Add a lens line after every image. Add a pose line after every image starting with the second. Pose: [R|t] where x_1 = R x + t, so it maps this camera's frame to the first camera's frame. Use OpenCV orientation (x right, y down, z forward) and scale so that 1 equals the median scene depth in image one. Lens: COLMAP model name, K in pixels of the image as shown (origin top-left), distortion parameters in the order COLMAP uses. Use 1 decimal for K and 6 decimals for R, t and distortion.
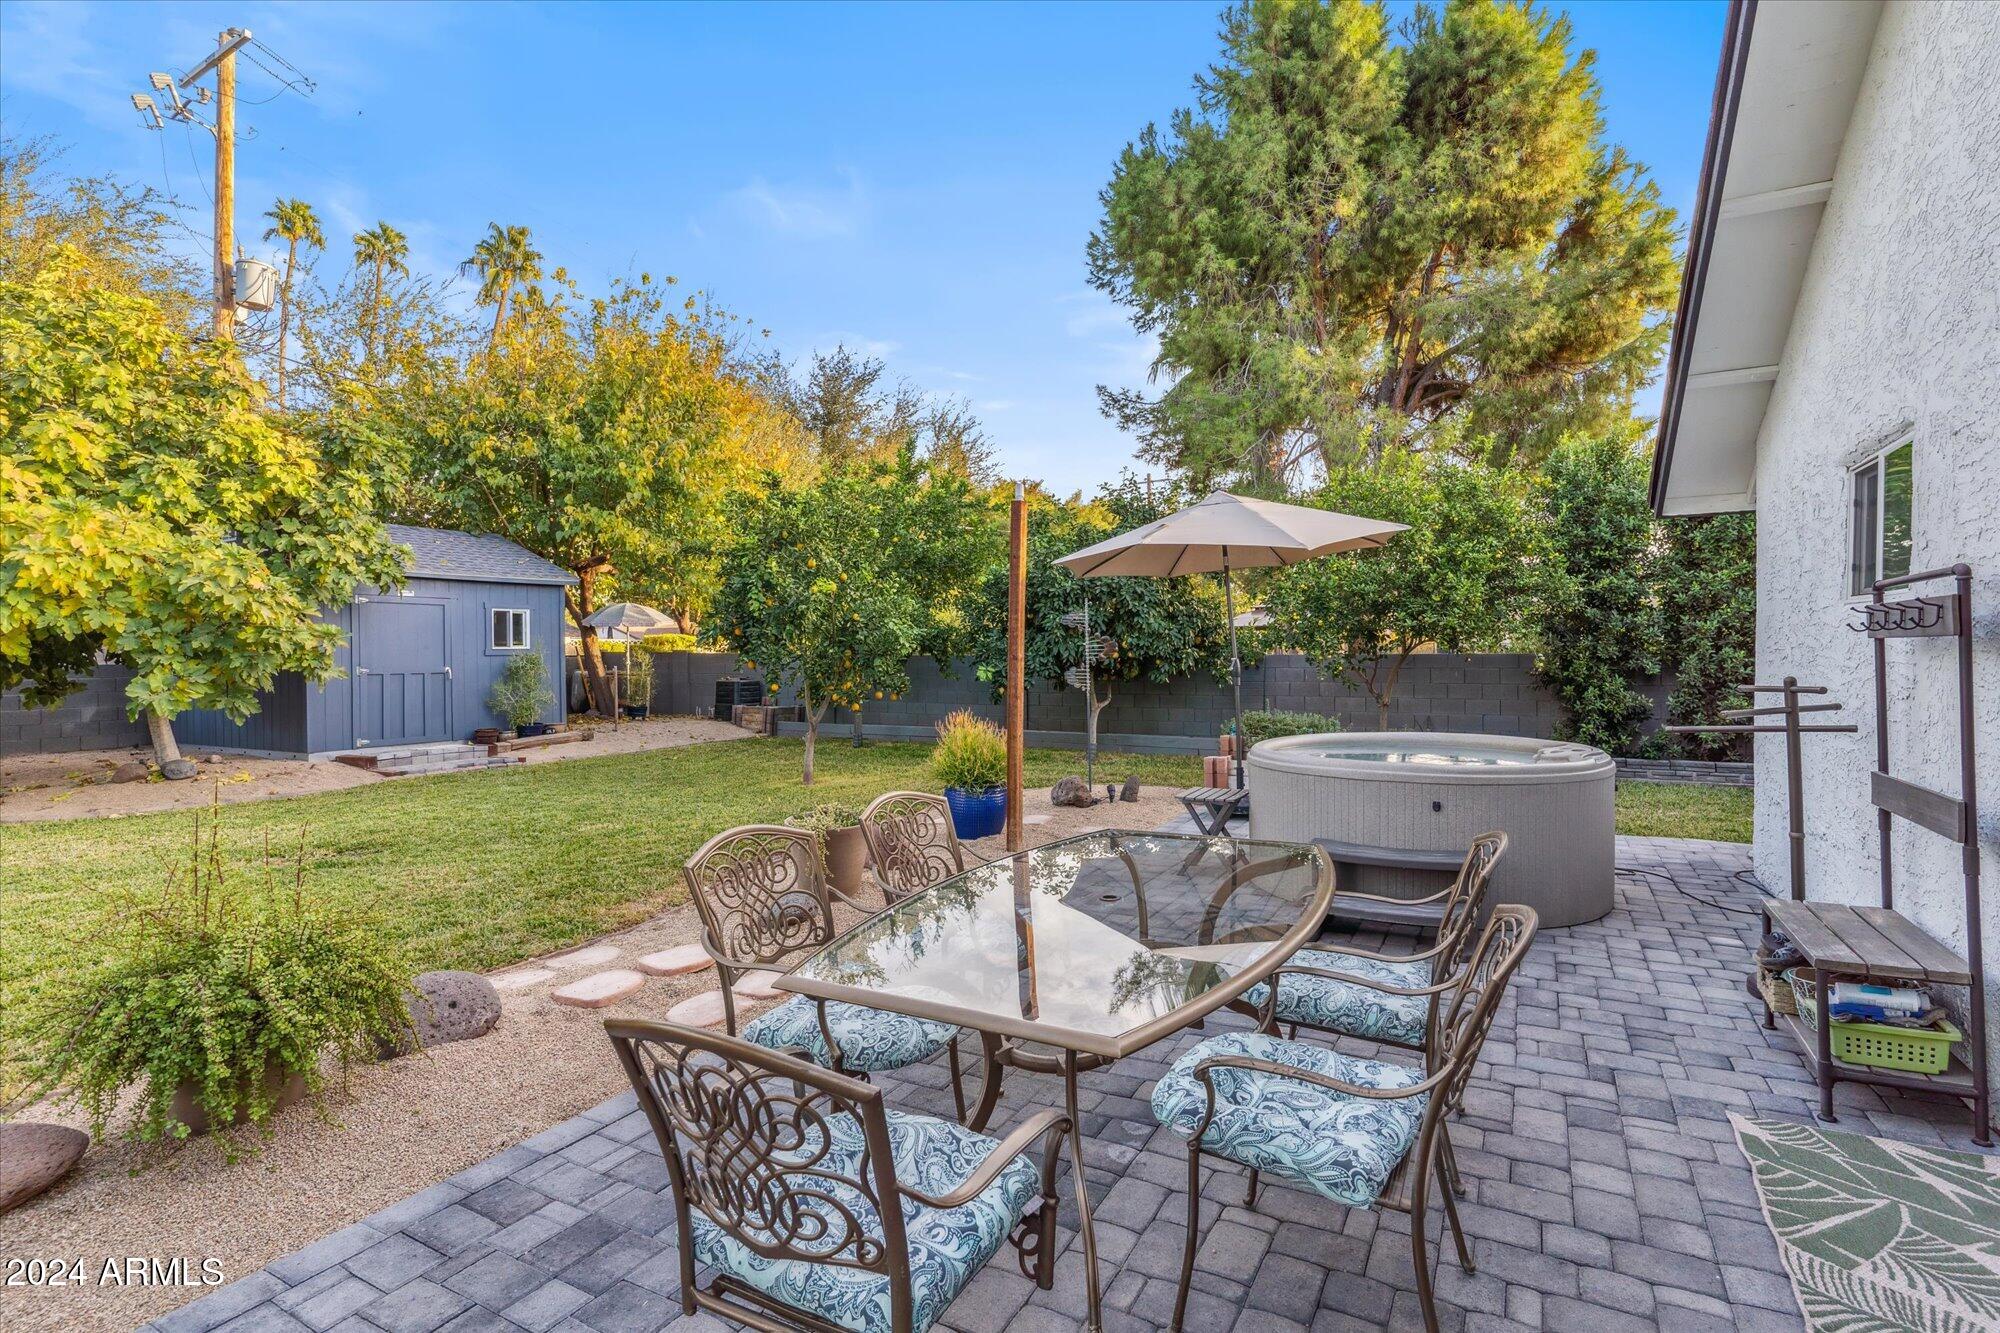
lens RADIAL K [[1015.6, 0, 998.1], [0, 1015.6, 659.4], [0, 0, 1]] dist [-0.010196, 0.000828]
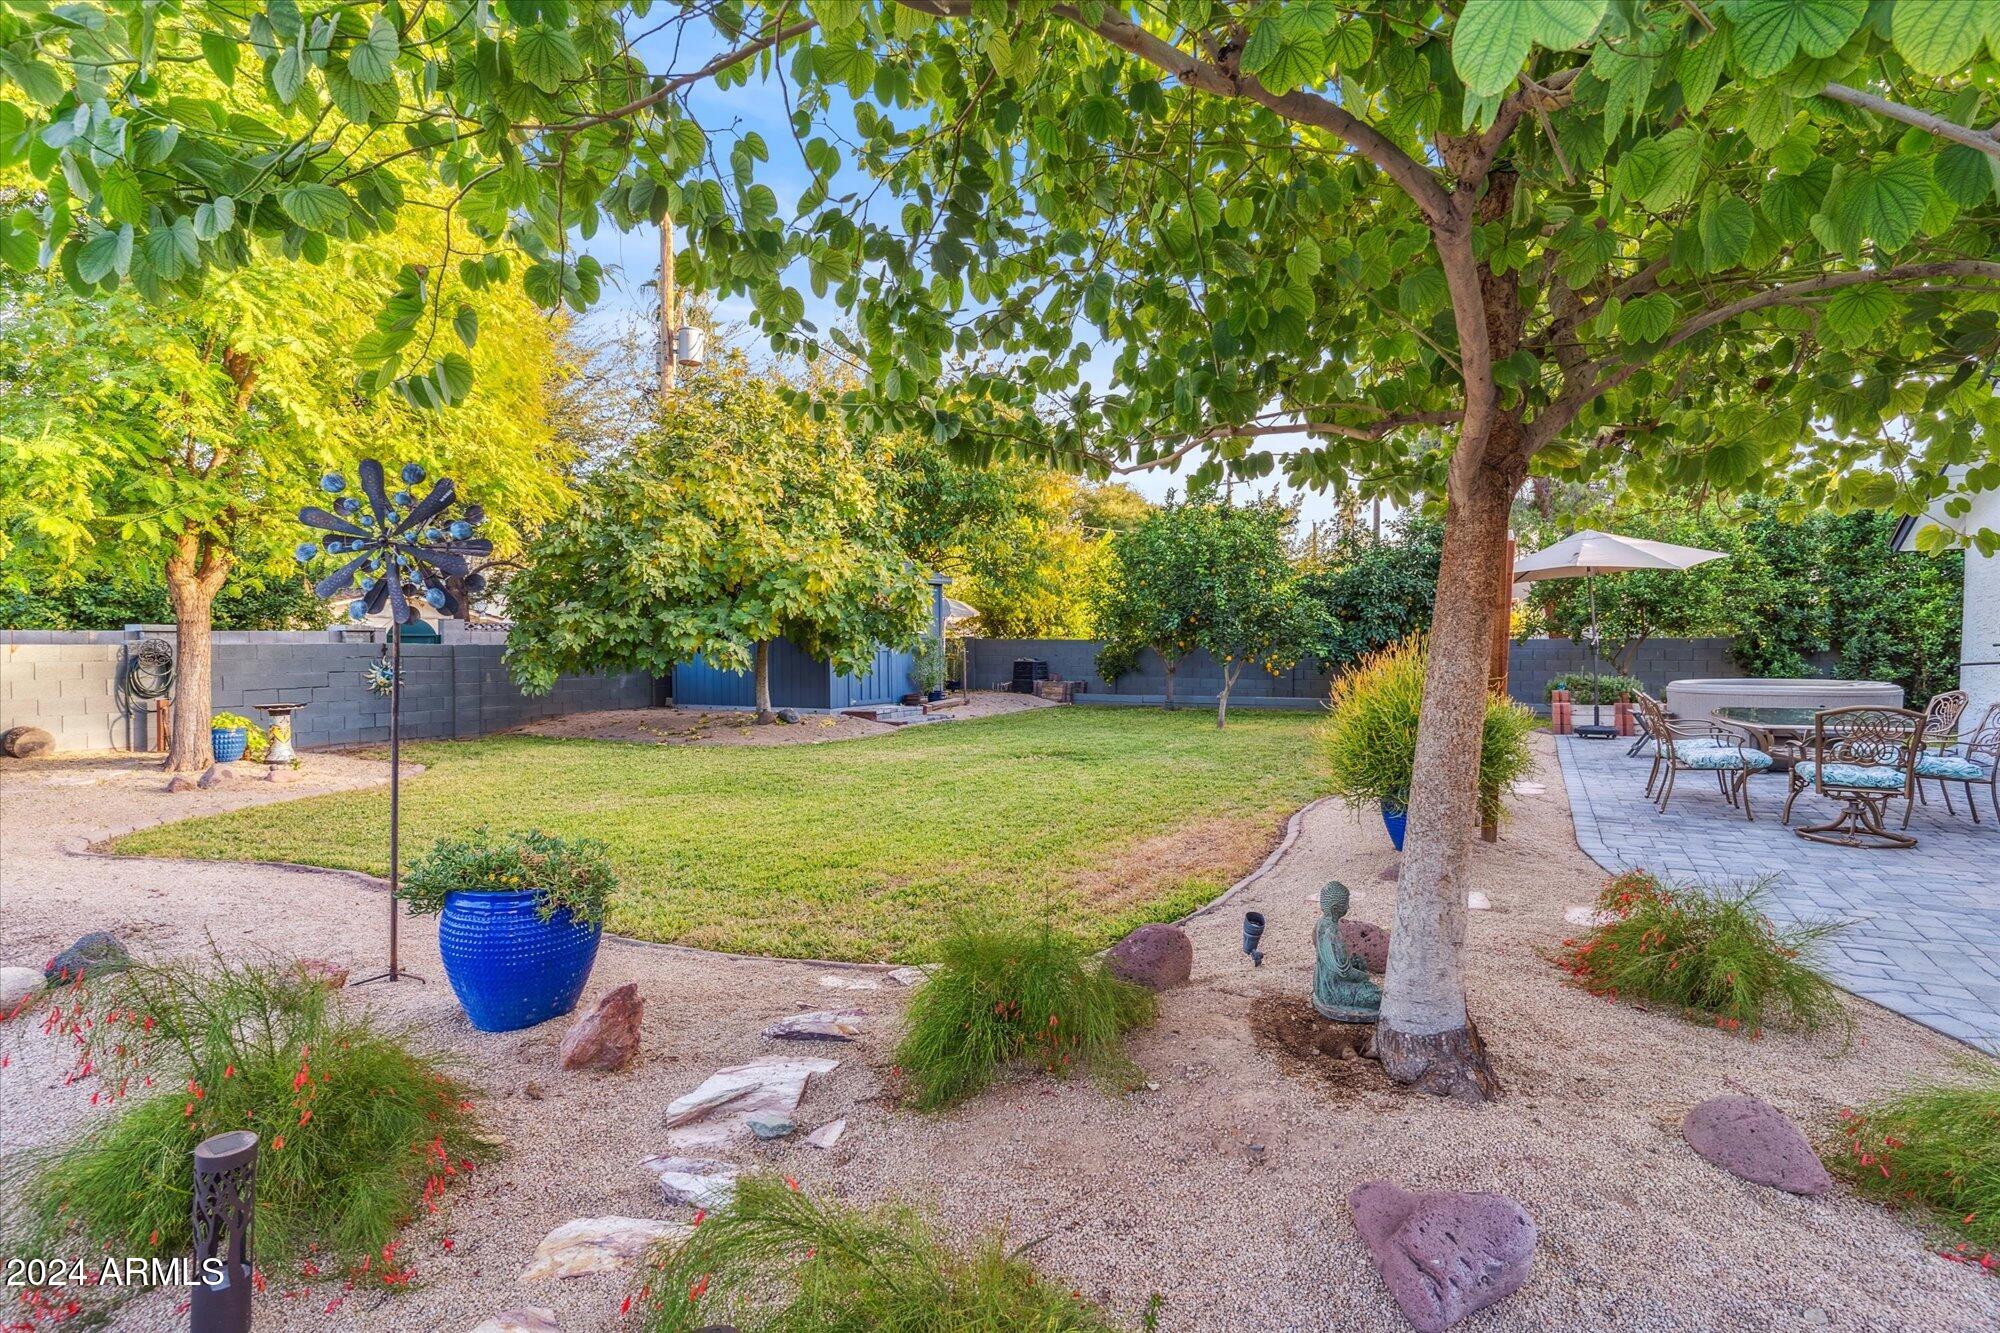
lens RADIAL K [[1015.6, 0, 1004.3], [0, 1015.6, 663.4], [0, 0, 1]] dist [-0.010196, 0.000828]
pose [[0.999994, 0.001850, -0.002819, -0.475941], [-0.001817, 0.999933, 0.011468, 0.016638], [0.002840, -0.011462, 0.999930, -0.396614]]
